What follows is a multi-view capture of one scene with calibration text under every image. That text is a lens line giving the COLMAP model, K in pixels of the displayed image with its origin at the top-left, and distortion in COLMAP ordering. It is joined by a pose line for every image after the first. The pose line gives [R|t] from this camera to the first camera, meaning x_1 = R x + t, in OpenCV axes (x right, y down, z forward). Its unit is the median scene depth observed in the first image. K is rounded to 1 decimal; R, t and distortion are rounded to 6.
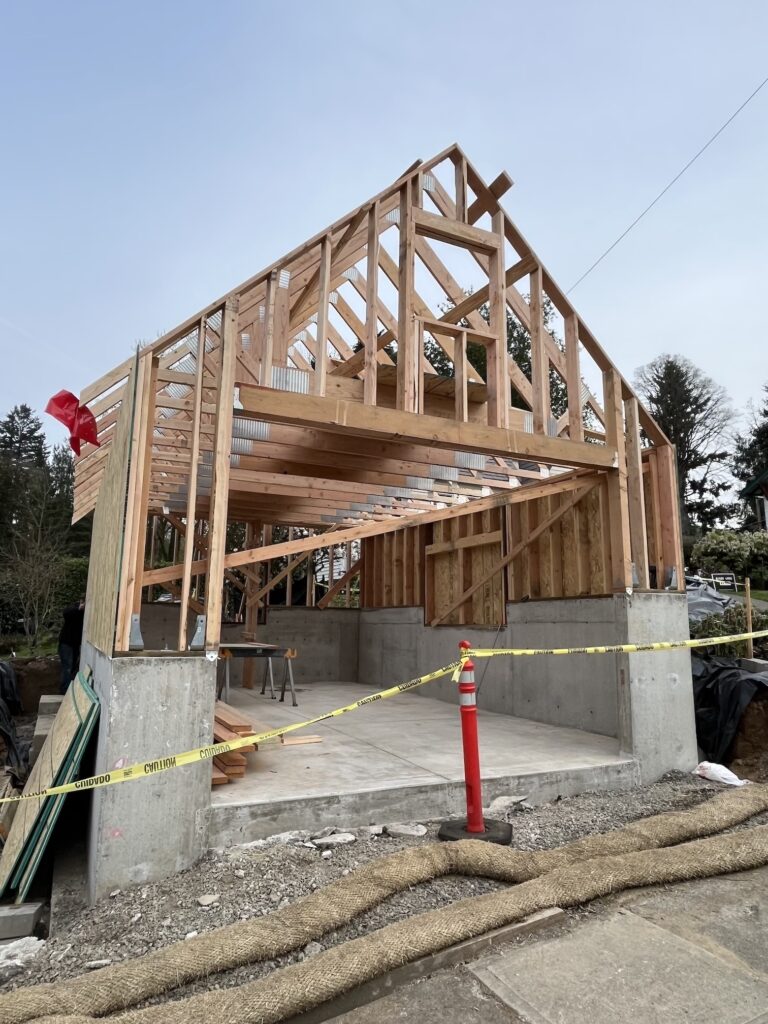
lens RADIAL K [[635.8, 0, 384.4], [0, 635.8, 514.7], [0, 0, 1]] dist [-0.003943, -0.002377]
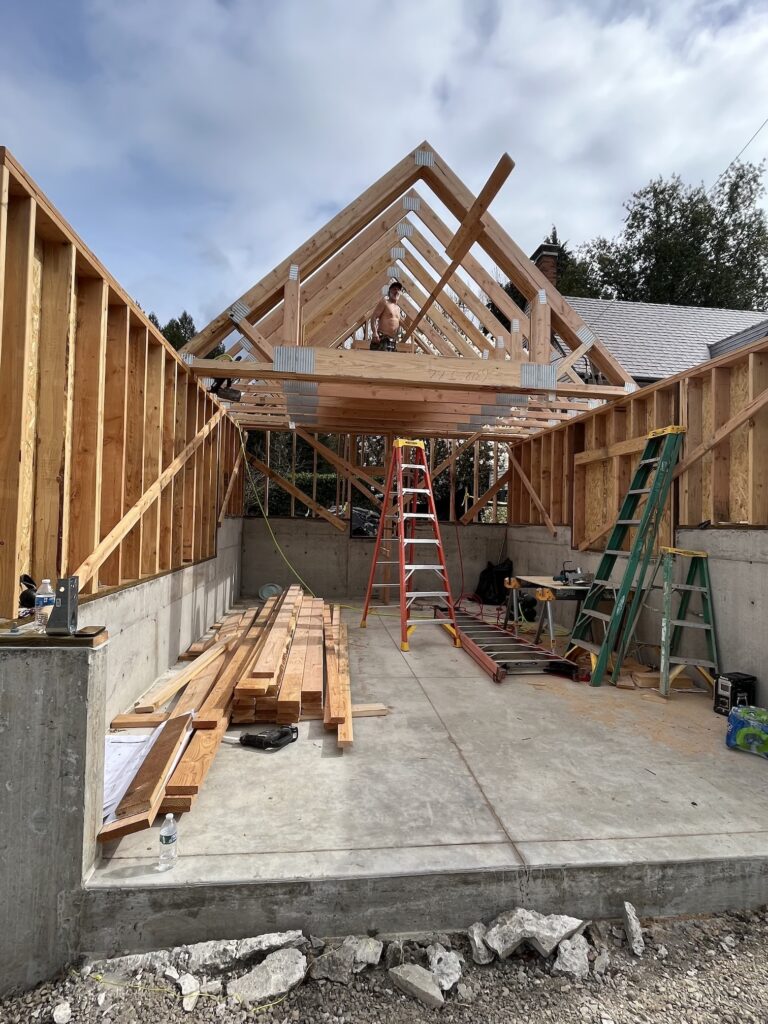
lens RADIAL K [[543.7, 0, 383.7], [0, 543.7, 507.7], [0, 0, 1]] dist [-0.007449, -0.001140]
pose [[0.944095, 0.003404, -0.329657, 0.142632], [0.042113, 0.990510, 0.130833, 0.034312], [0.326973, -0.137402, 0.934992, 0.550609]]
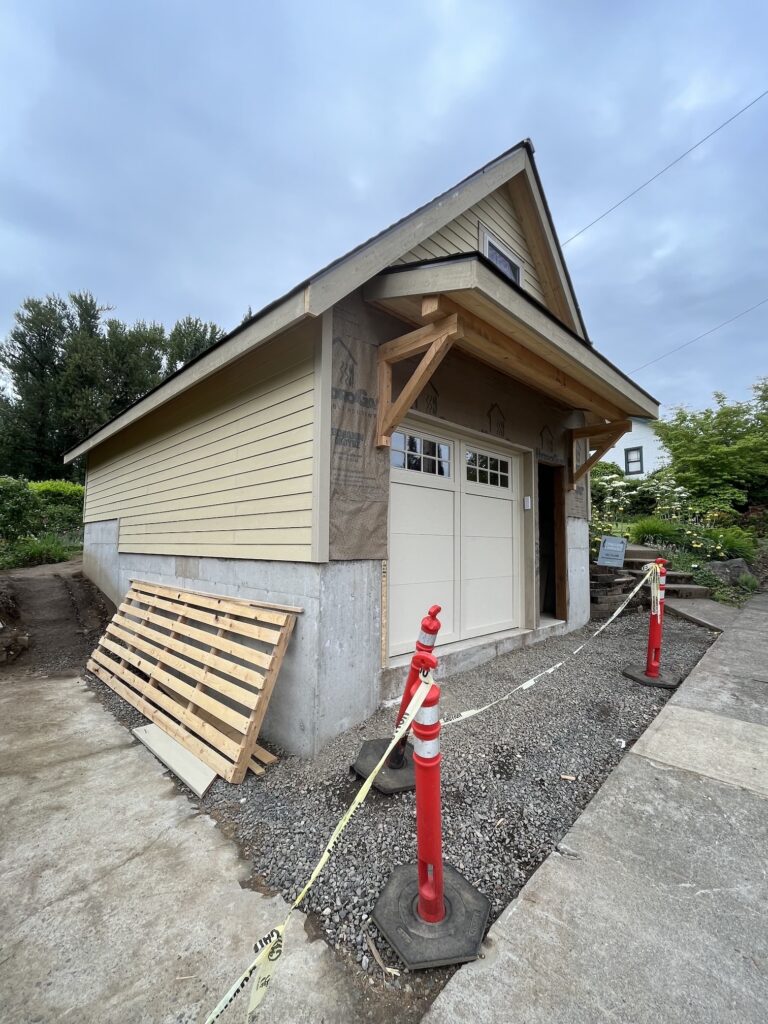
lens RADIAL K [[448.2, 0, 384.5], [0, 448.2, 511.4], [0, 0, 1]] dist [0.000778, 0.000023]
pose [[0.946122, 0.022388, 0.323034, -0.478711], [-0.055571, 0.994032, 0.093868, 0.039637], [-0.319005, -0.106762, 0.941721, 0.137534]]
